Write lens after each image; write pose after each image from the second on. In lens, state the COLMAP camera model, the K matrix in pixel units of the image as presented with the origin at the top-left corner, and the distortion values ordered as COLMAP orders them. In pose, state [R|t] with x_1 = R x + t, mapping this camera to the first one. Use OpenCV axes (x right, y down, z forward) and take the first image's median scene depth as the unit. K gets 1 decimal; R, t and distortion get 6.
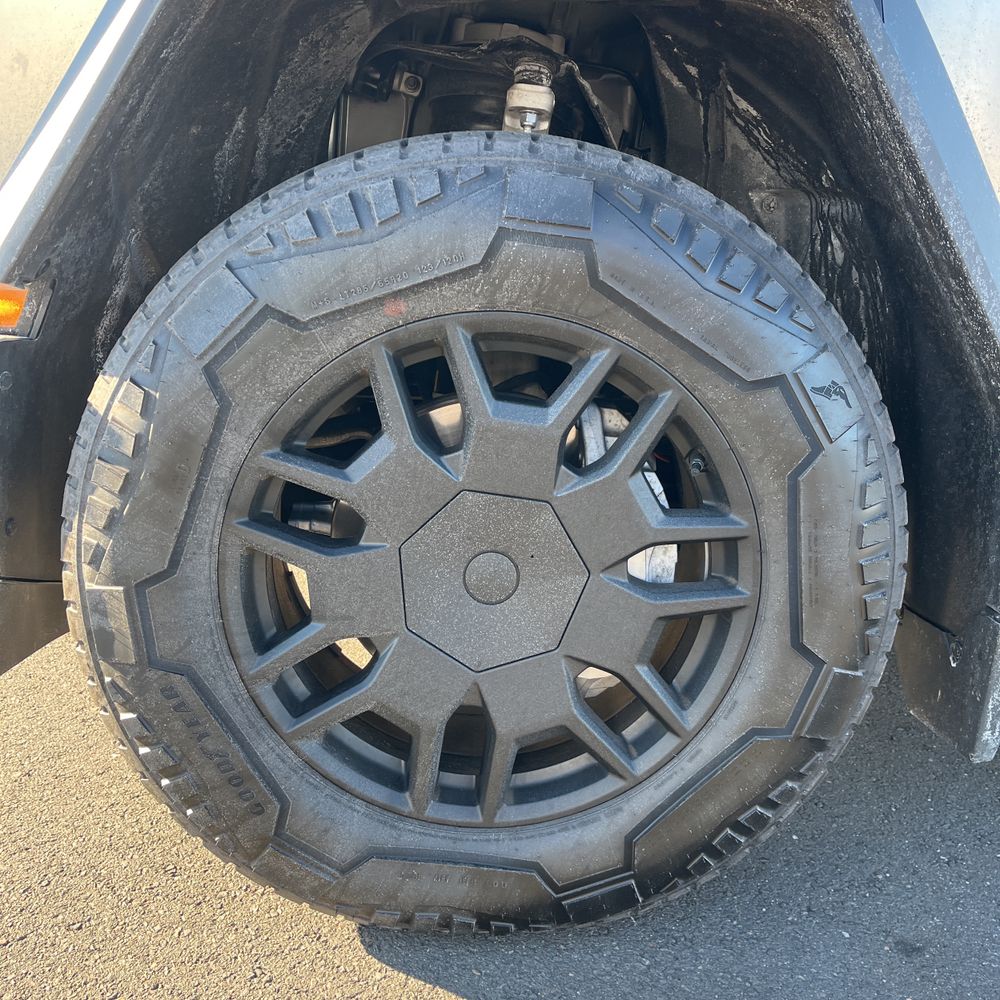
lens RADIAL K [[1018.0, 0, 488.8], [0, 1018.0, 483.7], [0, 0, 1]] dist [0.068262, -0.080932]
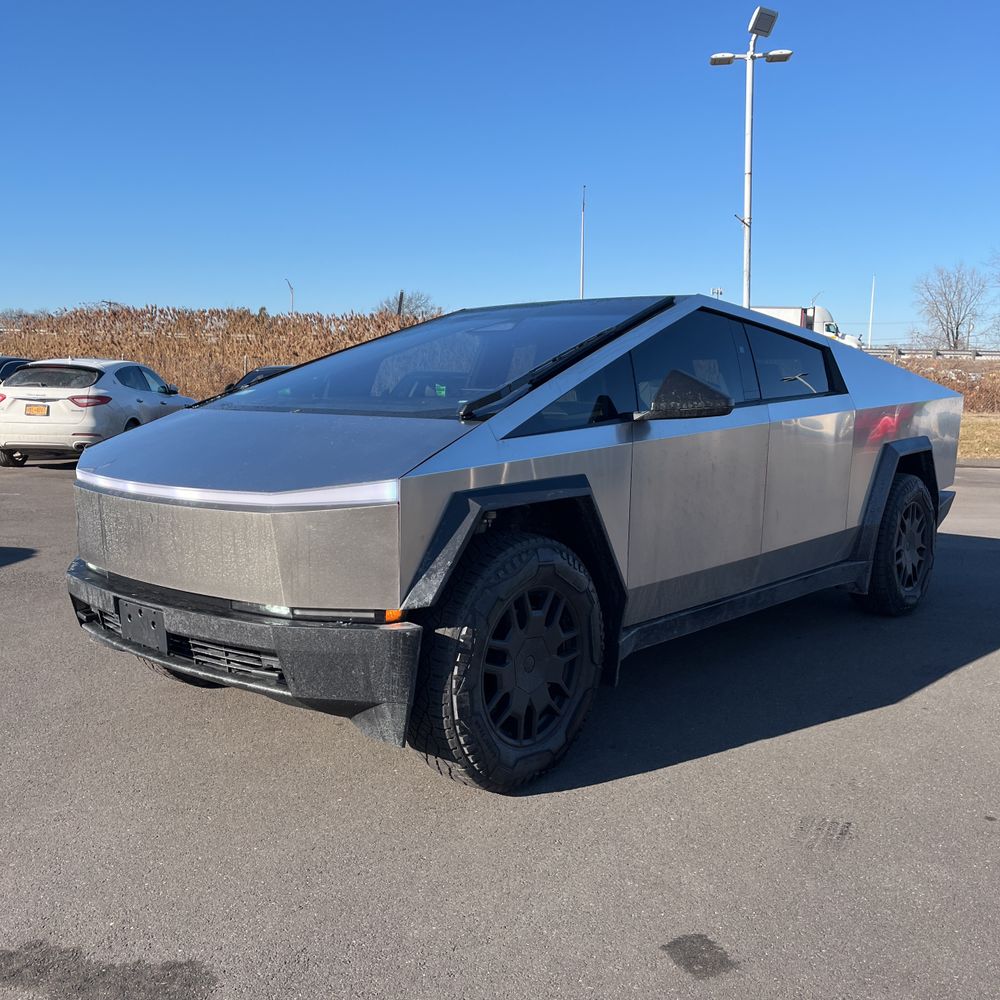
lens RADIAL K [[1058.4, 0, 500.0], [0, 1058.4, 500.0], [0, 0, 1]] dist [0.098639, -0.016176]
pose [[0.668885, -0.120933, 0.733463, -2.625816], [0.222616, 0.973983, -0.042426, -0.314510], [-0.709249, 0.191658, 0.678404, -1.438595]]
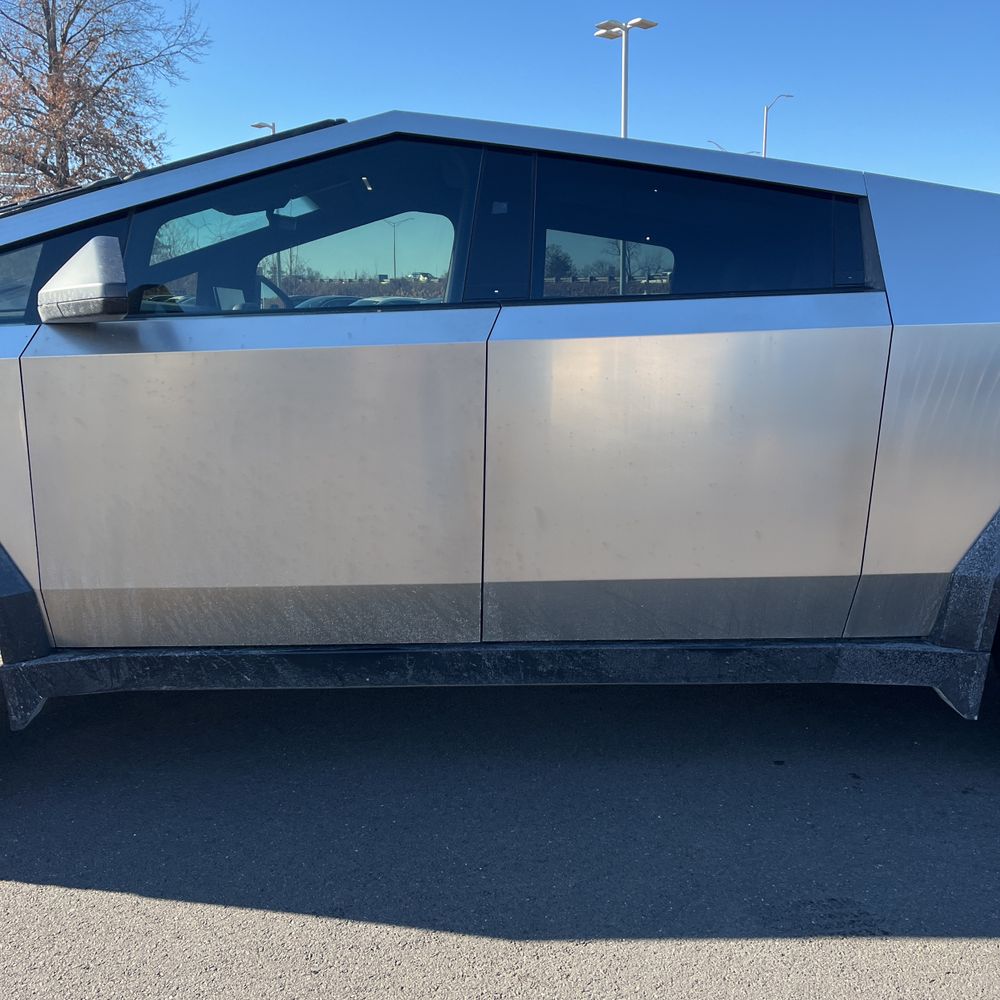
lens RADIAL K [[1007.0, 0, 510.5], [0, 1007.0, 495.1], [0, 0, 1]] dist [0.072755, -0.095634]
pose [[0.999179, -0.038879, 0.011401, 1.767228], [0.039841, 0.993985, -0.102011, 0.028043], [-0.007366, 0.102382, 0.994718, -1.482448]]
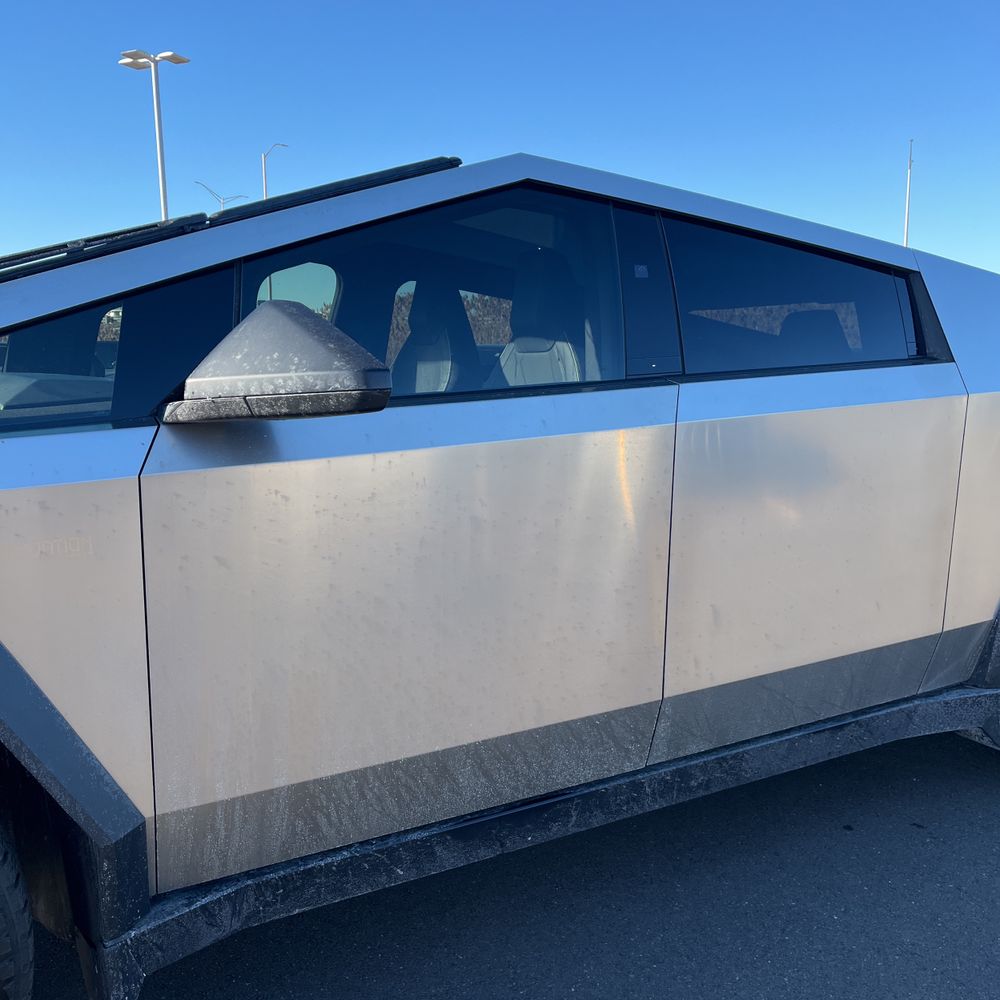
lens RADIAL K [[1017.8, 0, 479.5], [0, 1017.8, 498.3], [0, 0, 1]] dist [0.023951, 0.014493]
pose [[0.875807, -0.108871, 0.470222, 0.365701], [0.169732, 0.981473, -0.088892, -0.314404], [-0.451833, 0.157664, 0.878060, -0.773604]]
